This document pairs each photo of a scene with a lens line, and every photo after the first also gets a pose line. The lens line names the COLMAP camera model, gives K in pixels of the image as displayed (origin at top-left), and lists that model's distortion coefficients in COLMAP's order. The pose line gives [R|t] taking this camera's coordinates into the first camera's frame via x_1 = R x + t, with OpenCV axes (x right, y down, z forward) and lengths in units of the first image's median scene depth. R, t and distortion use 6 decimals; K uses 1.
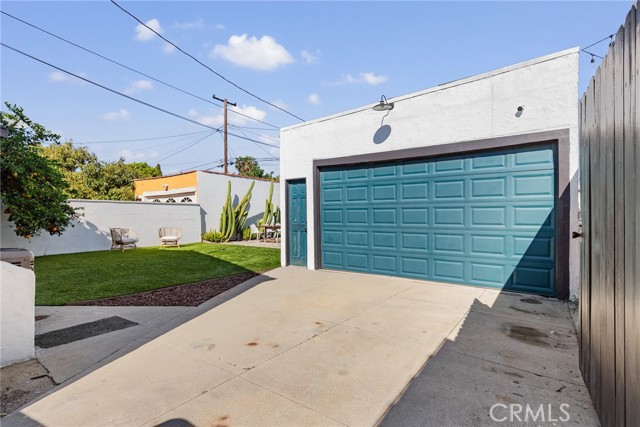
lens RADIAL K [[309.7, 0, 315.9], [0, 309.7, 218.1], [0, 0, 1]] dist [0.000805, -0.000139]
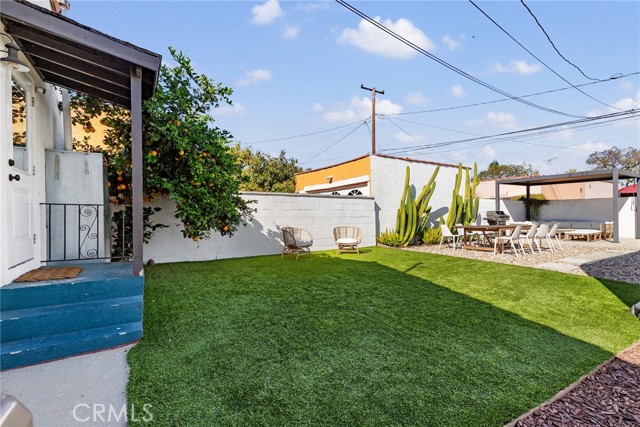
lens RADIAL K [[301.4, 0, 314.6], [0, 301.4, 216.5], [0, 0, 1]] dist [-0.003185, 0.000759]
pose [[0.913475, 0.003854, -0.406877, -0.197221], [-0.002760, 0.999991, 0.003277, 0.001452], [0.406886, -0.001871, 0.913477, 0.237972]]
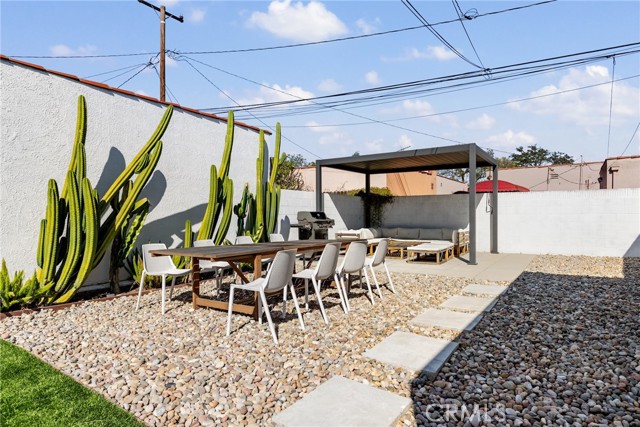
lens RADIAL K [[397.7, 0, 318.6], [0, 397.7, 220.0], [0, 0, 1]] dist [-0.001030, 0.000269]
pose [[0.999780, 0.001938, 0.020908, -0.058666], [-0.002018, 0.999991, 0.003825, -0.002713], [-0.020901, -0.003866, 0.999774, 0.641776]]
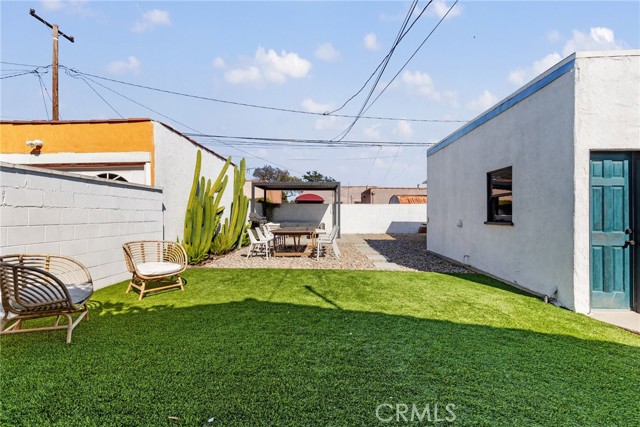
lens RADIAL K [[301.4, 0, 329.9], [0, 301.4, 213.2], [0, 0, 1]] dist [-0.003185, 0.000759]
pose [[0.822151, 0.012598, 0.569130, -0.414279], [-0.006655, 0.999899, -0.012521, -0.003575], [-0.569231, 0.006507, 0.822152, 0.451492]]
